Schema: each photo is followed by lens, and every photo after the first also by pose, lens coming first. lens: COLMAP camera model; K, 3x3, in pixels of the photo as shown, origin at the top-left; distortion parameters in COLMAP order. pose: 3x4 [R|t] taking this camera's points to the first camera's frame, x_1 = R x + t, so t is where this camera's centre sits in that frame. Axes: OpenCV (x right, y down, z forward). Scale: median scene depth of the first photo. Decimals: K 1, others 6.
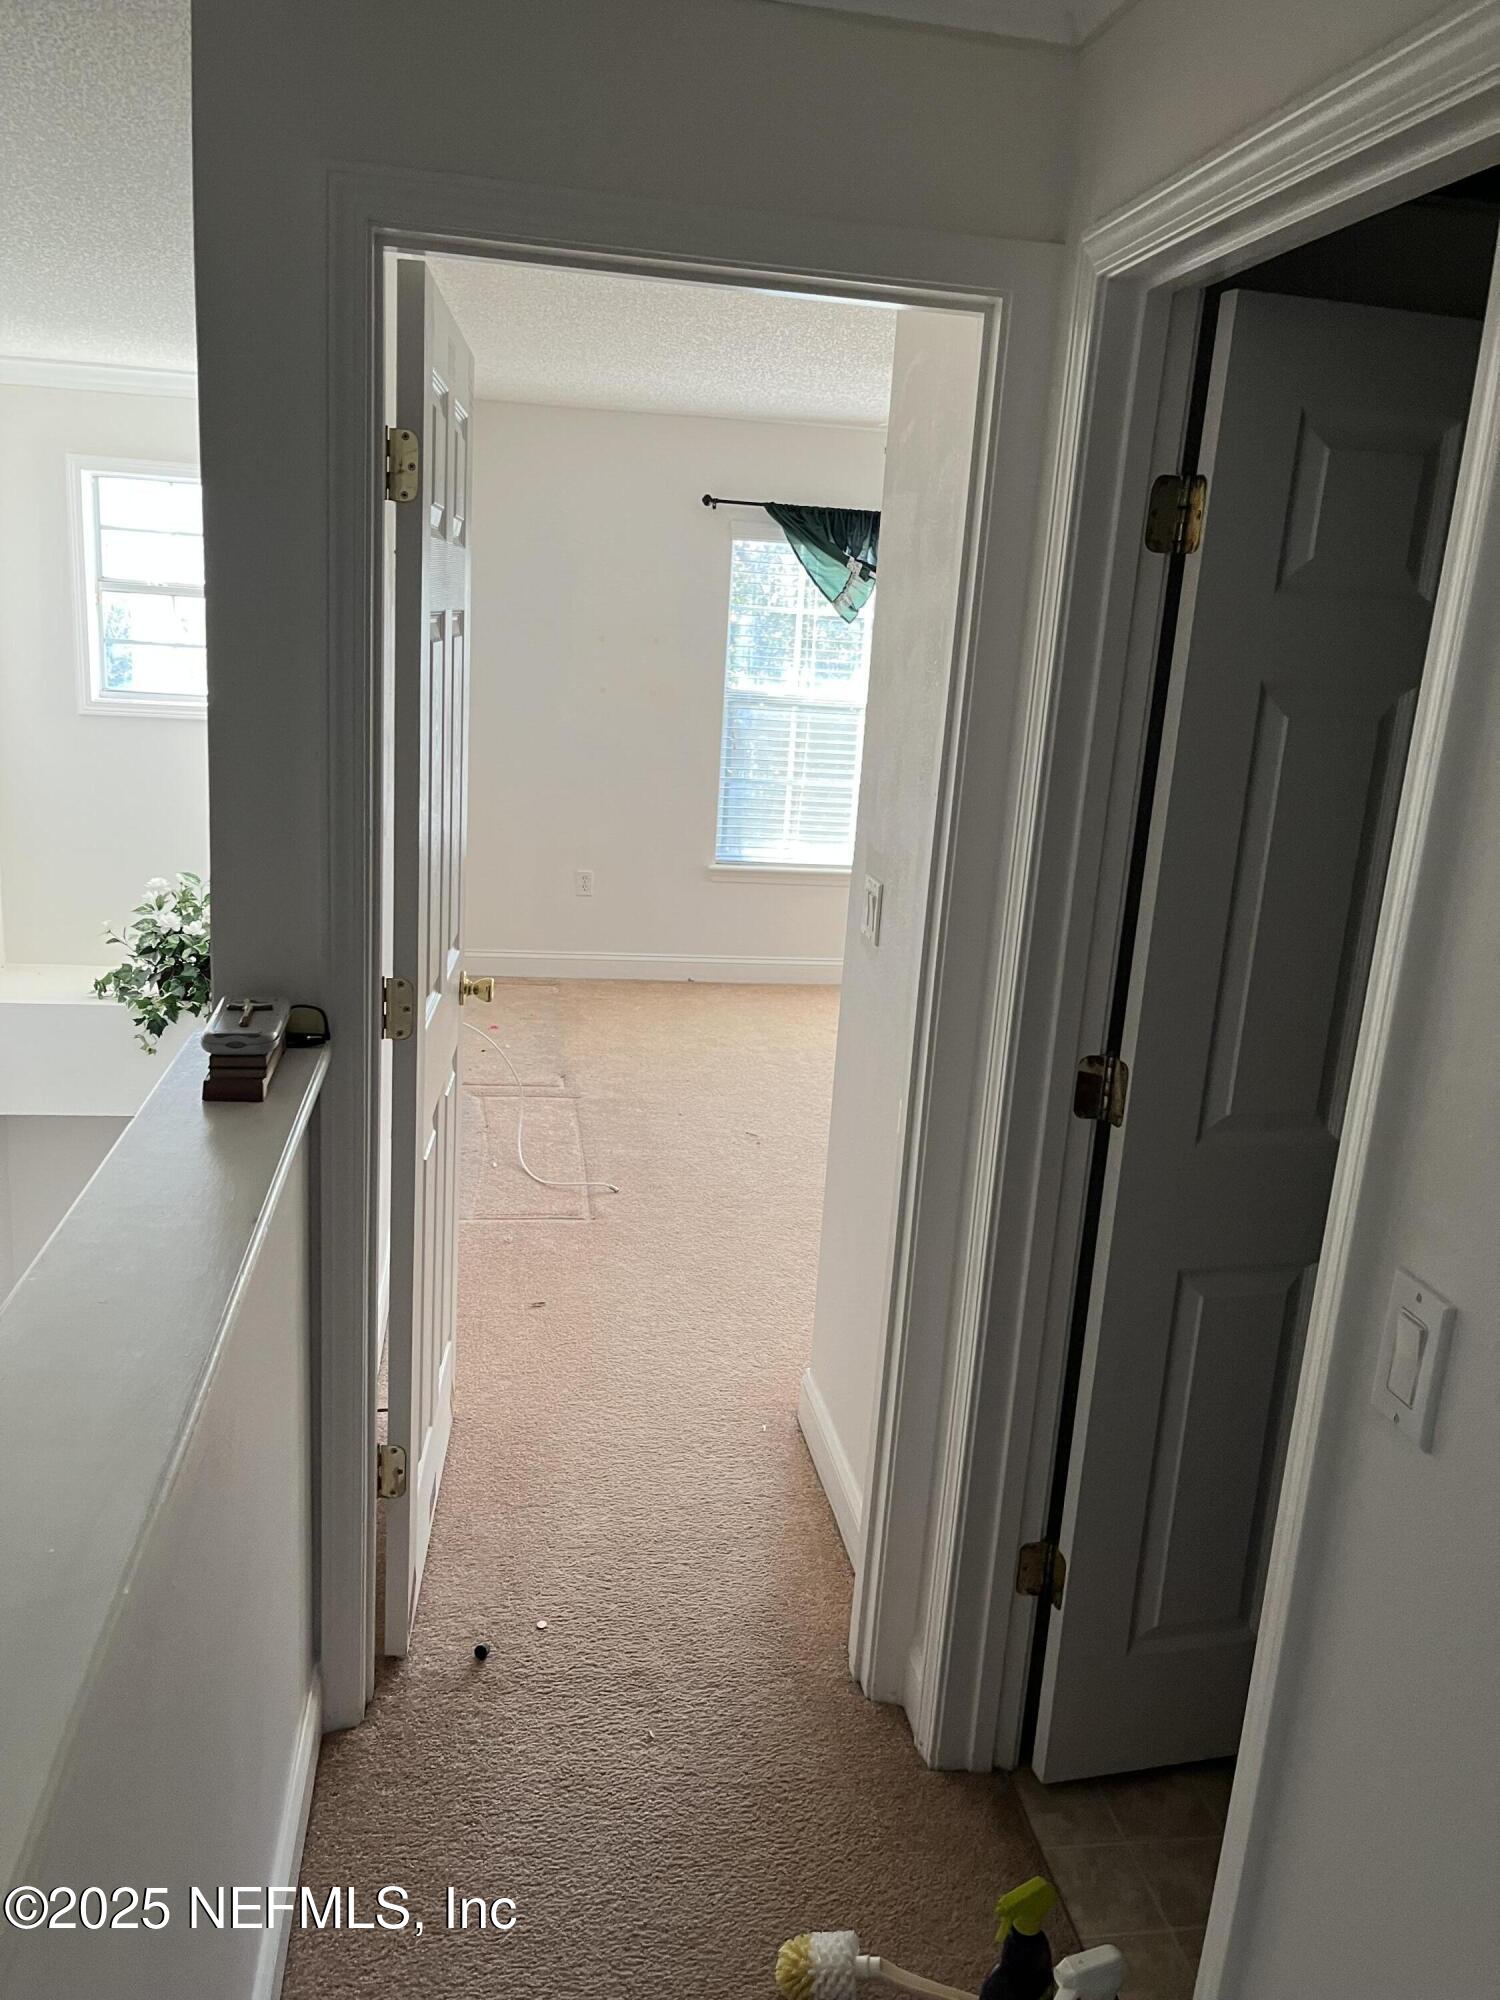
lens RADIAL K [[1525.9, 0, 751.6], [0, 1525.9, 999.2], [0, 0, 1]] dist [0.025963, -0.000270]
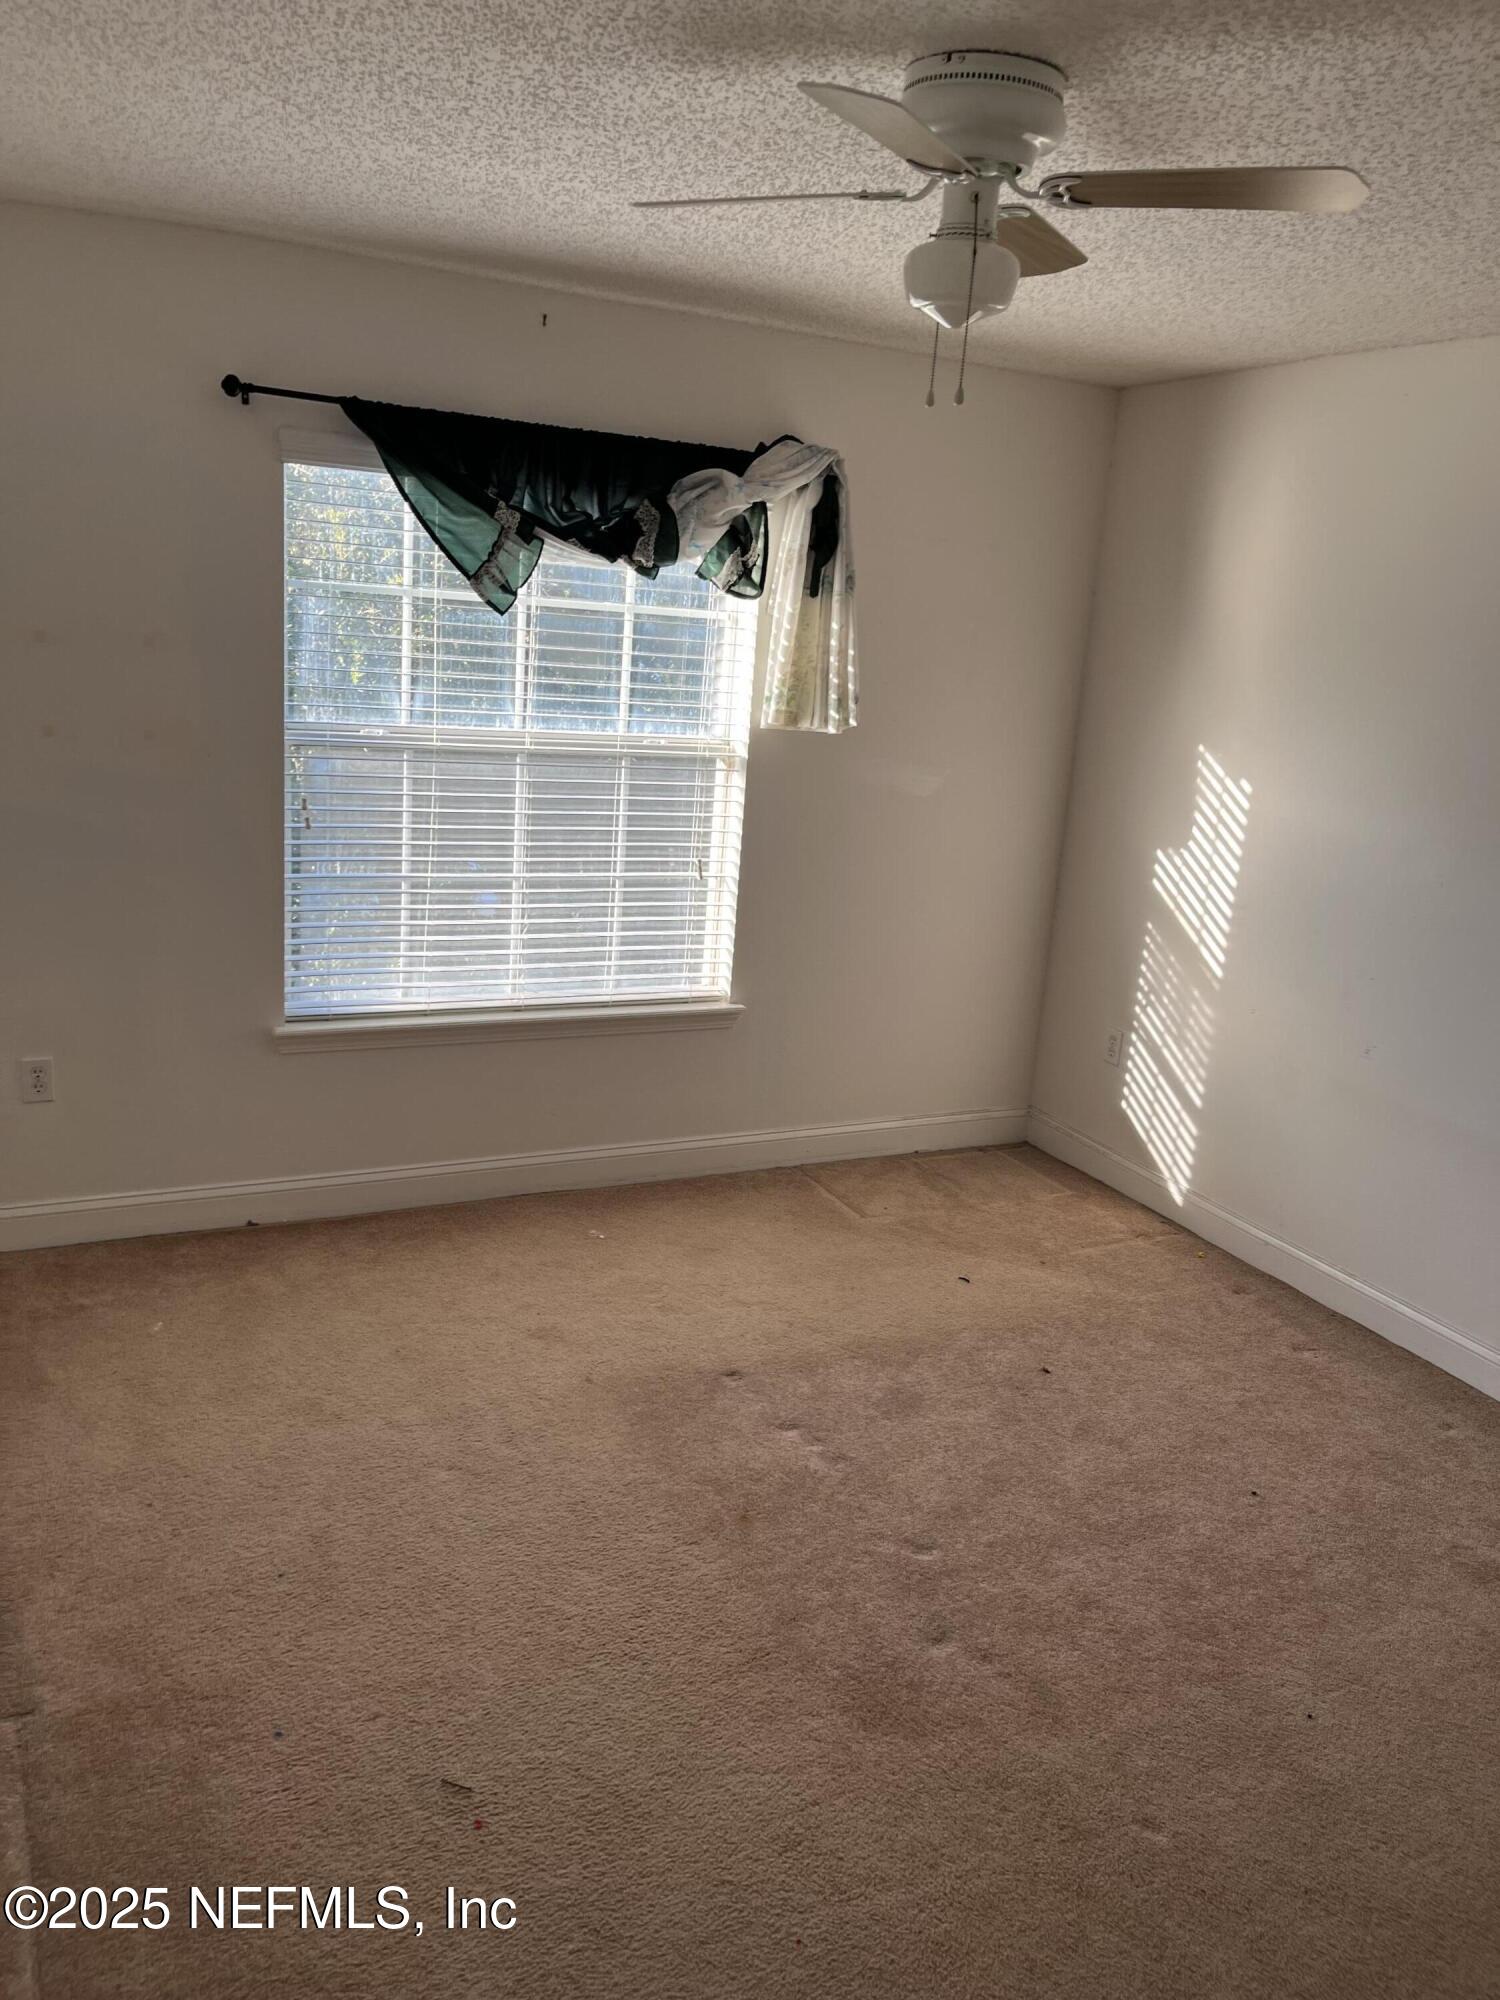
lens RADIAL K [[1525.9, 0, 750.2], [0, 1525.9, 948.5], [0, 0, 1]] dist [0.025963, -0.000270]
pose [[0.952939, -0.064749, 0.296167, -0.026776], [0.065994, 0.997803, 0.005803, -0.116302], [-0.295892, 0.014015, 0.955119, 0.418254]]
